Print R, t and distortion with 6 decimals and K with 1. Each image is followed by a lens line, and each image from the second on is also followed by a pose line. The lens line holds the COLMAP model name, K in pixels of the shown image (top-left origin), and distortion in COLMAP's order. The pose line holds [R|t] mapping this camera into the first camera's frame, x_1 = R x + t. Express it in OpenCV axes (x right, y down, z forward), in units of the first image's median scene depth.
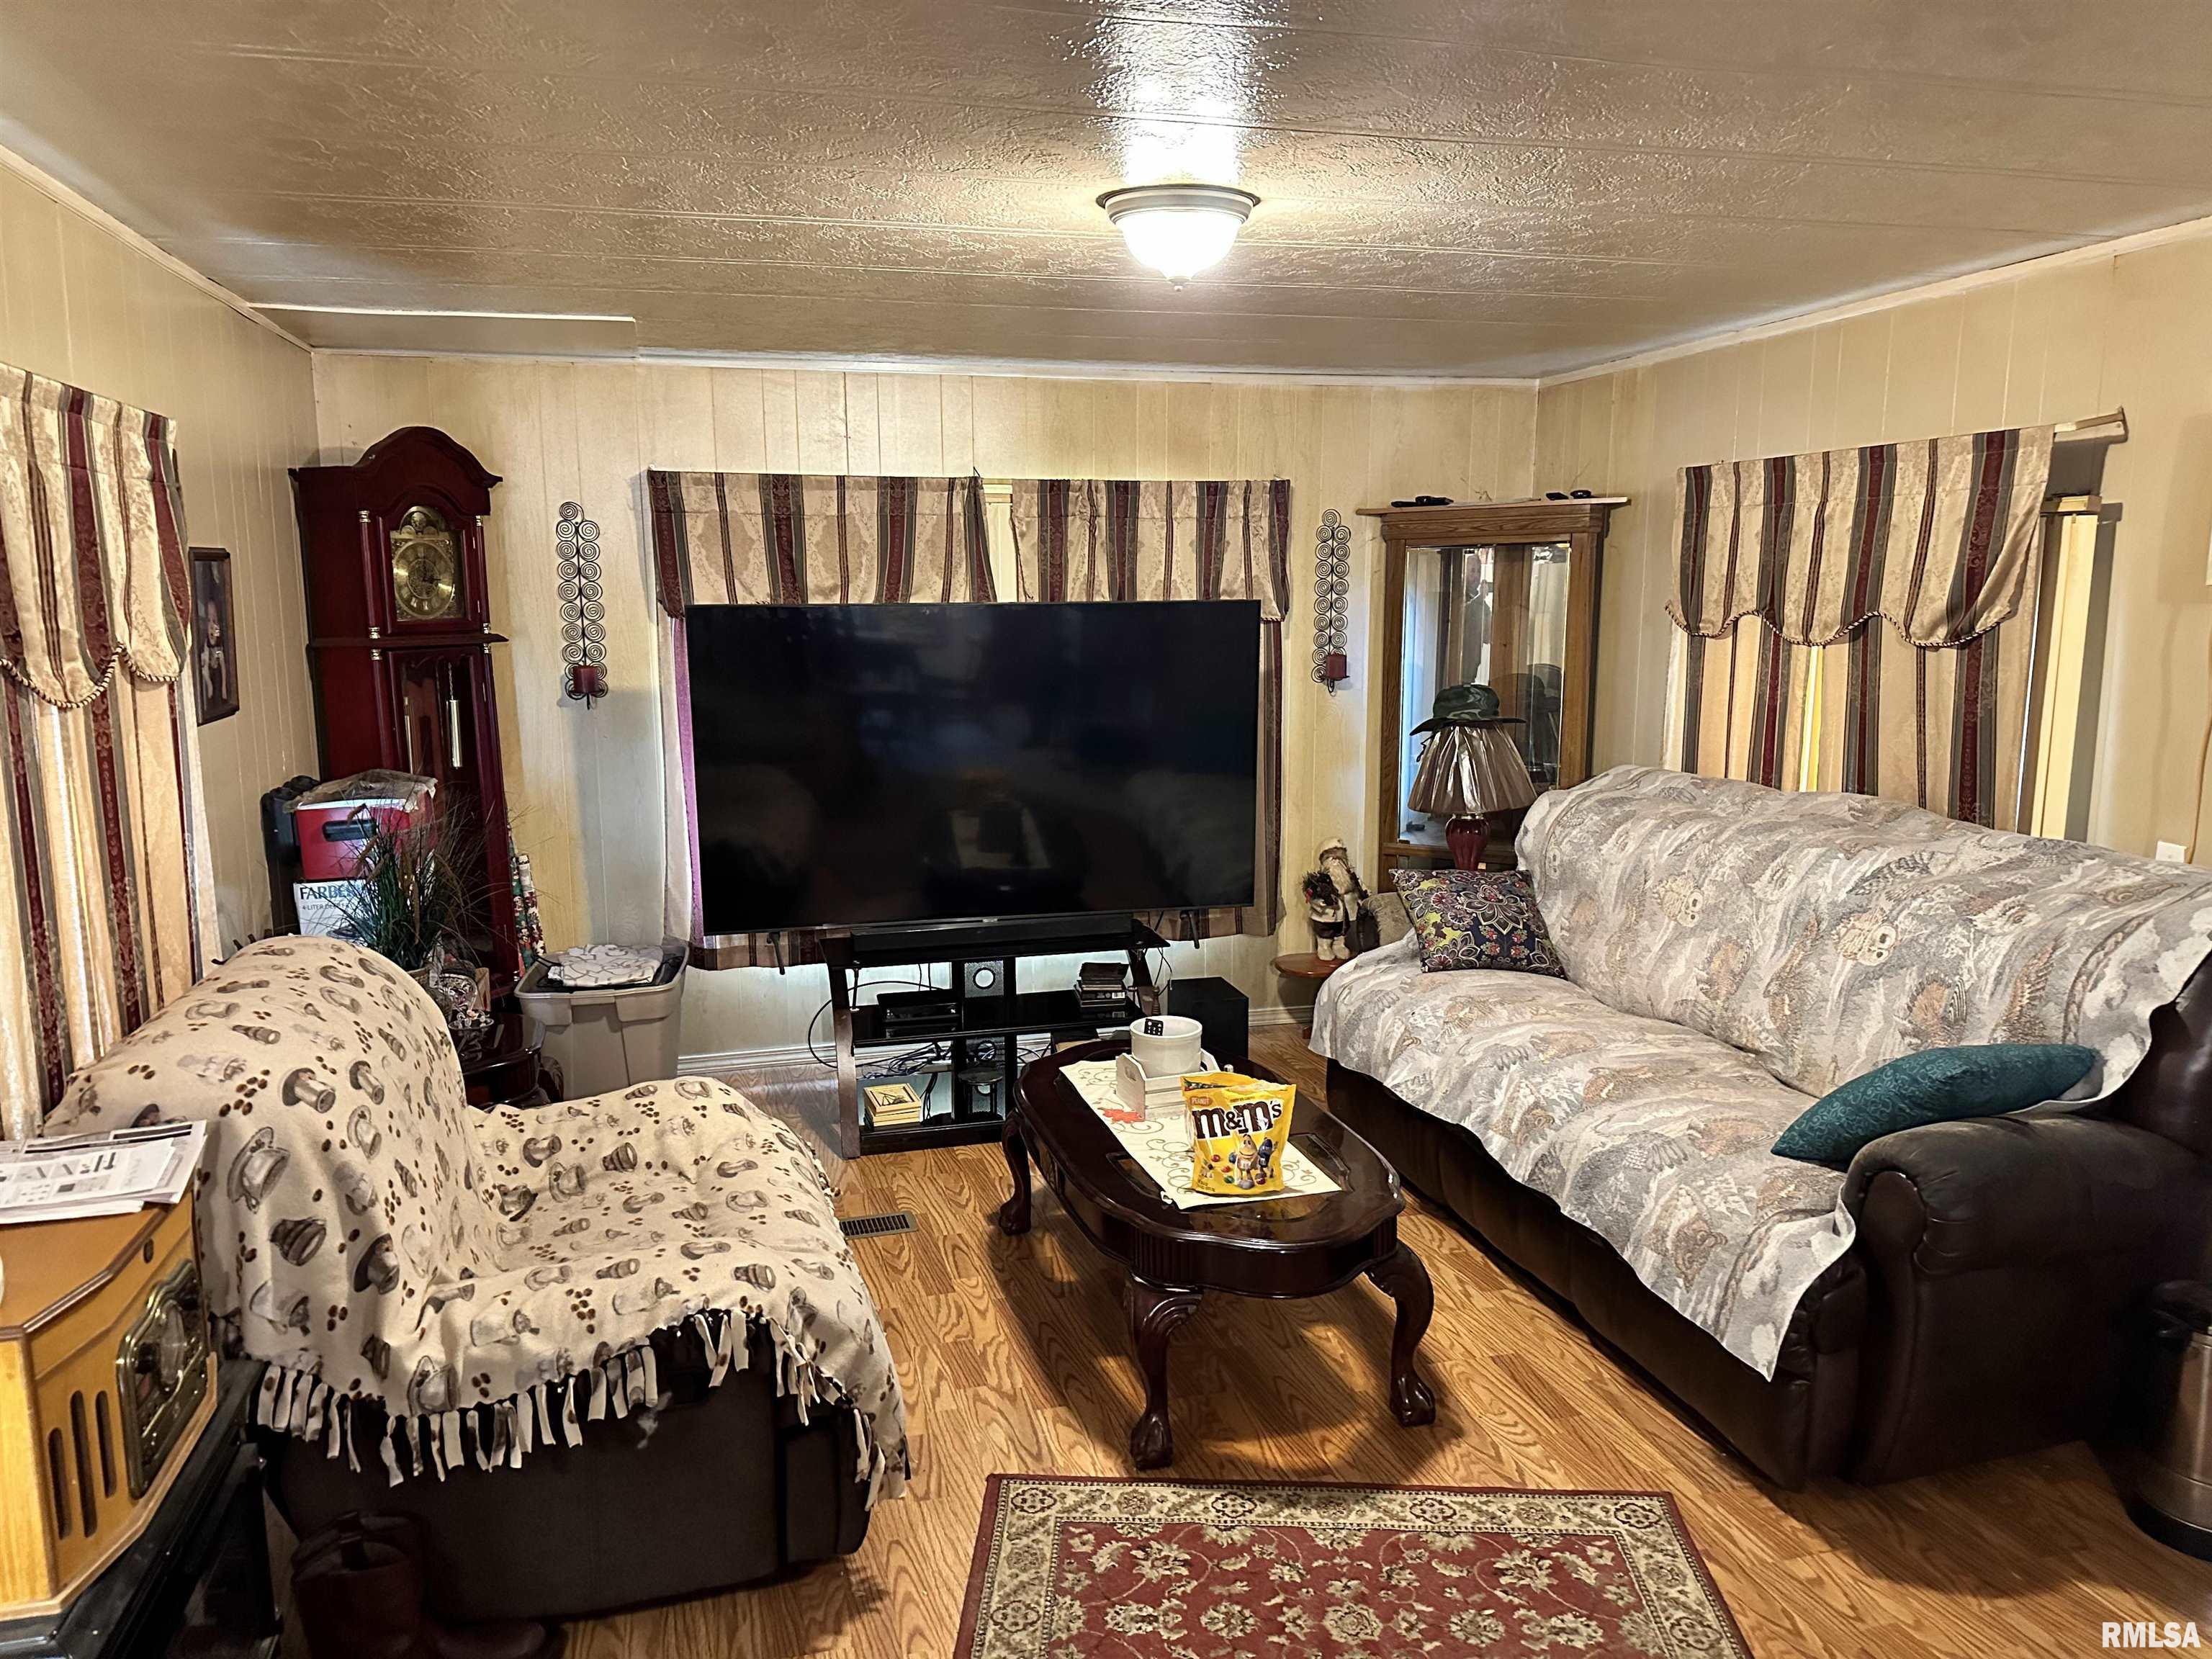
lens RADIAL K [[1566.7, 0, 1106.0], [0, 1566.7, 829.5], [0, 0, 1]] dist [0.089148, -0.136851]
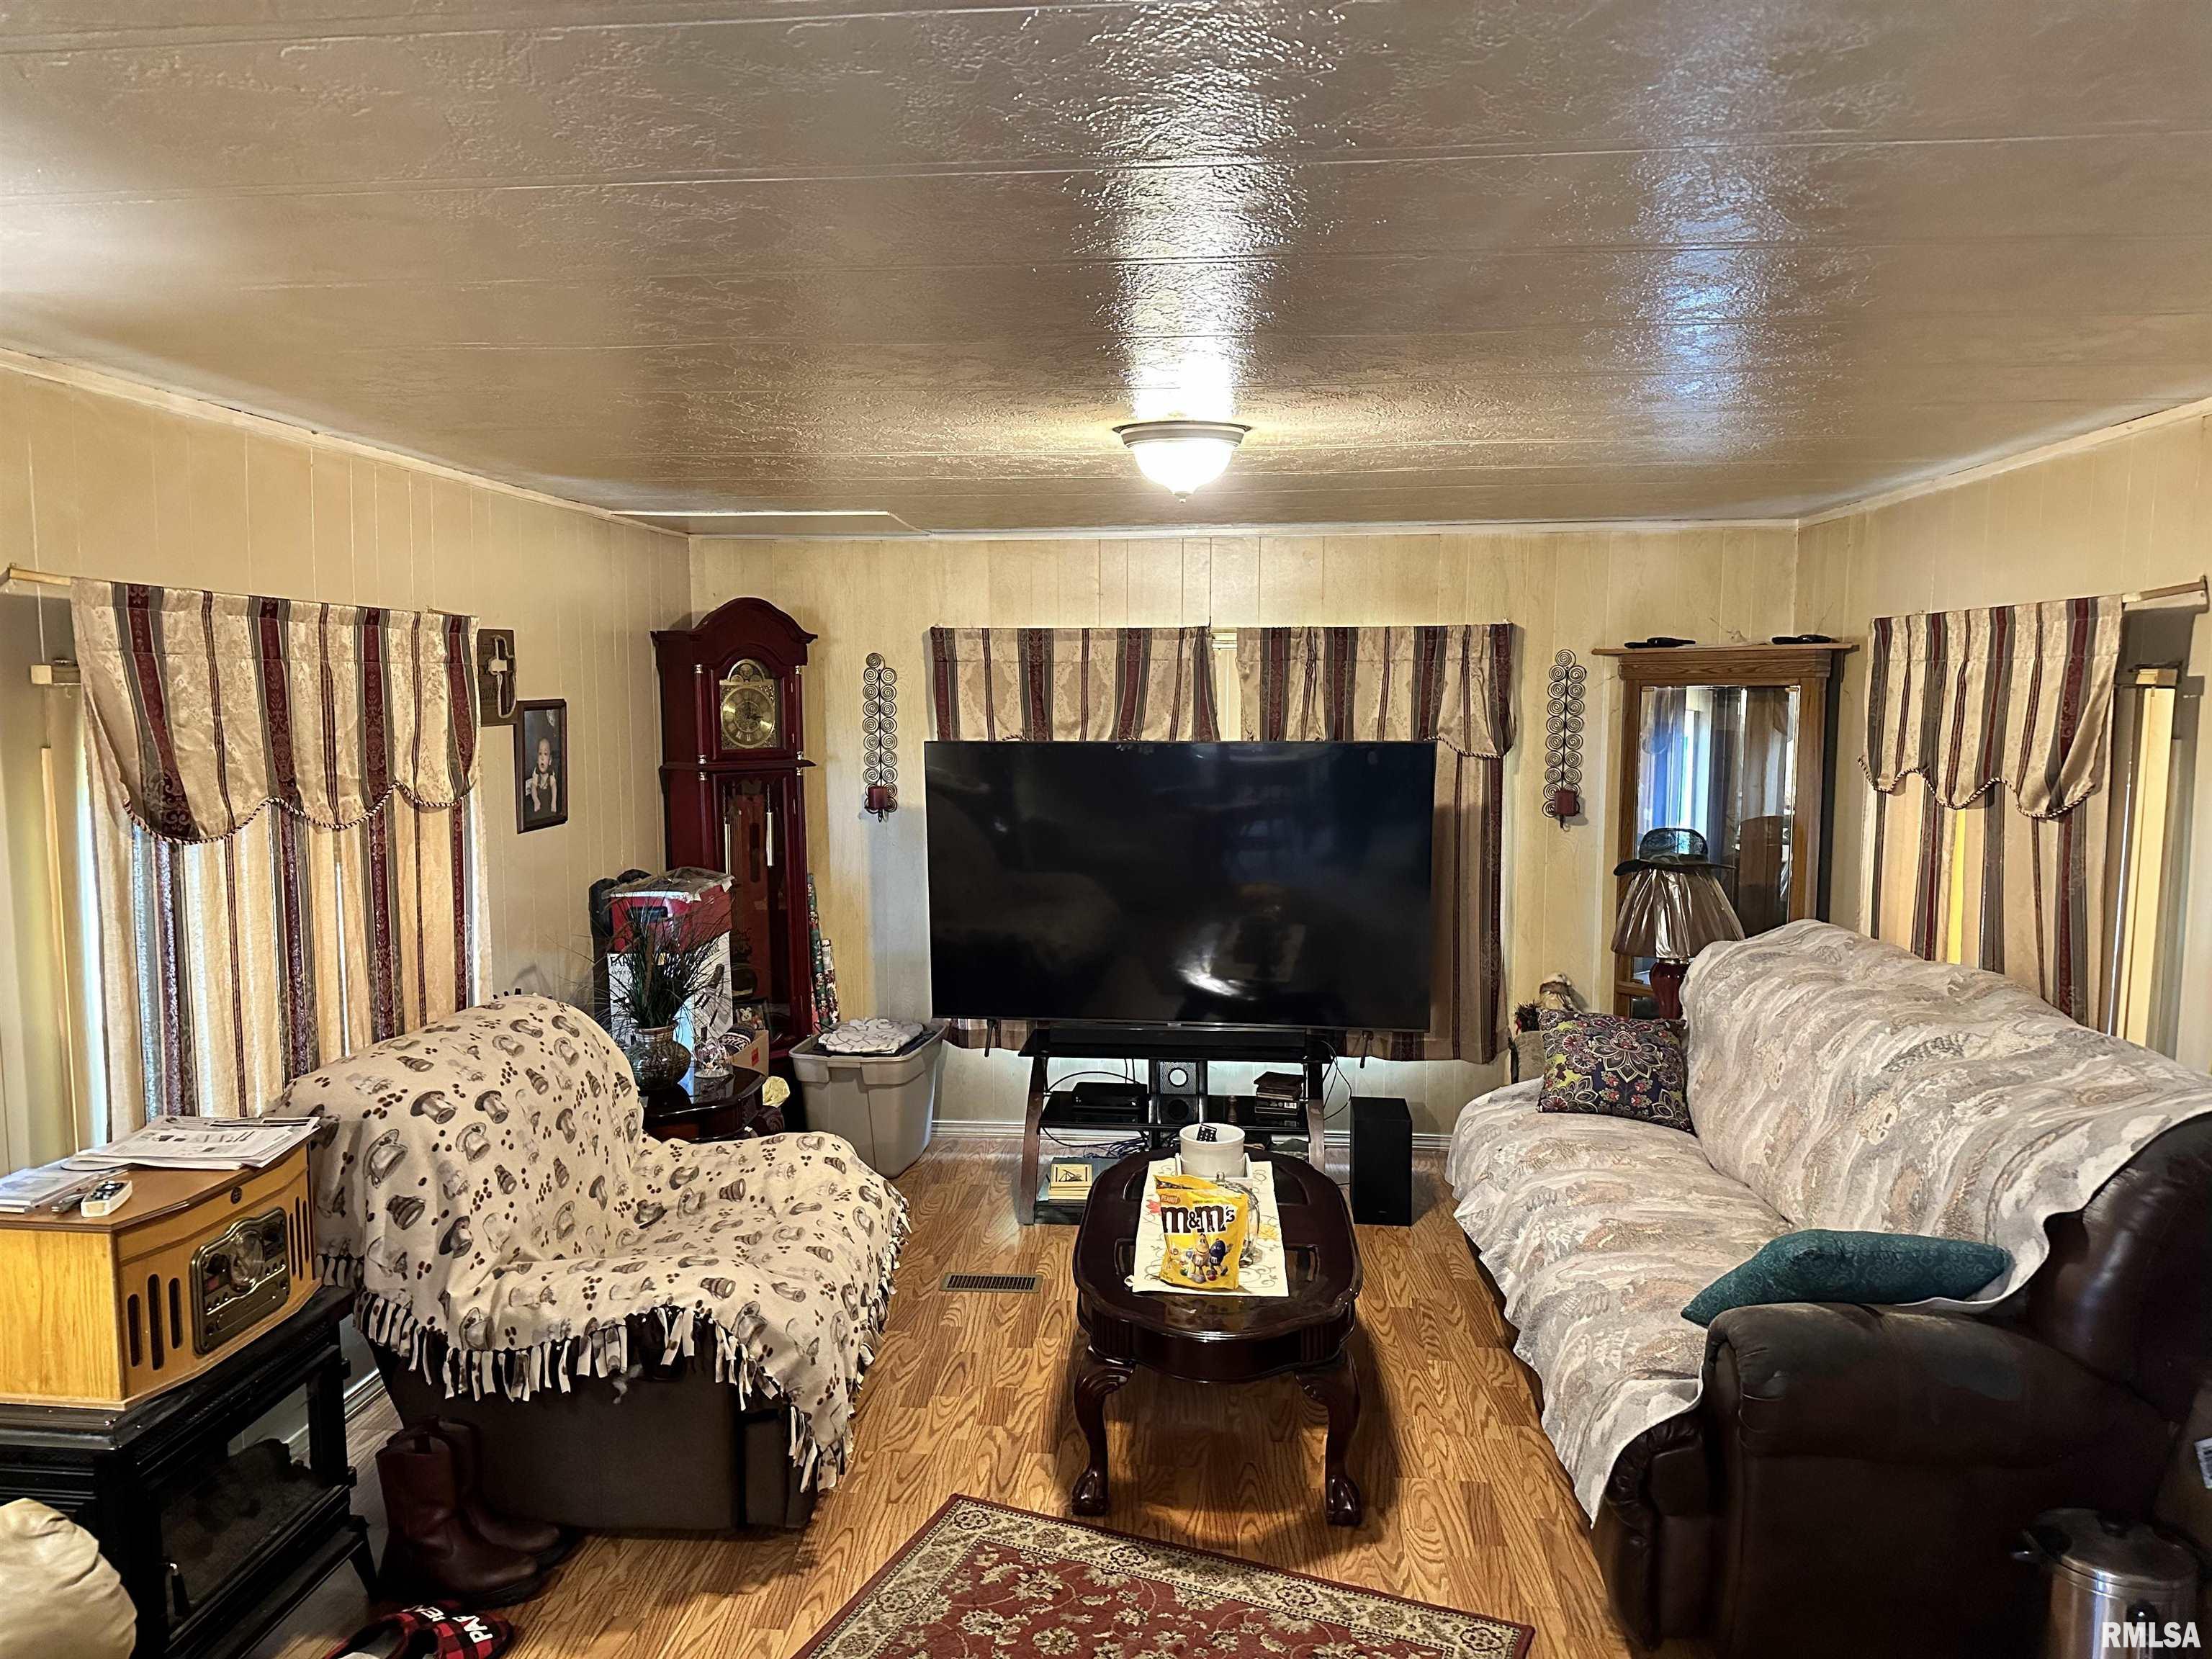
lens RADIAL K [[1564.2, 0, 1106.0], [0, 1564.2, 829.5], [0, 0, 1]] dist [0.095839, -0.165339]
pose [[0.938753, 0.038453, -0.342439, 0.371248], [-0.058613, 0.997092, -0.048714, -0.033619], [0.339569, 0.065802, 0.938276, -0.094548]]
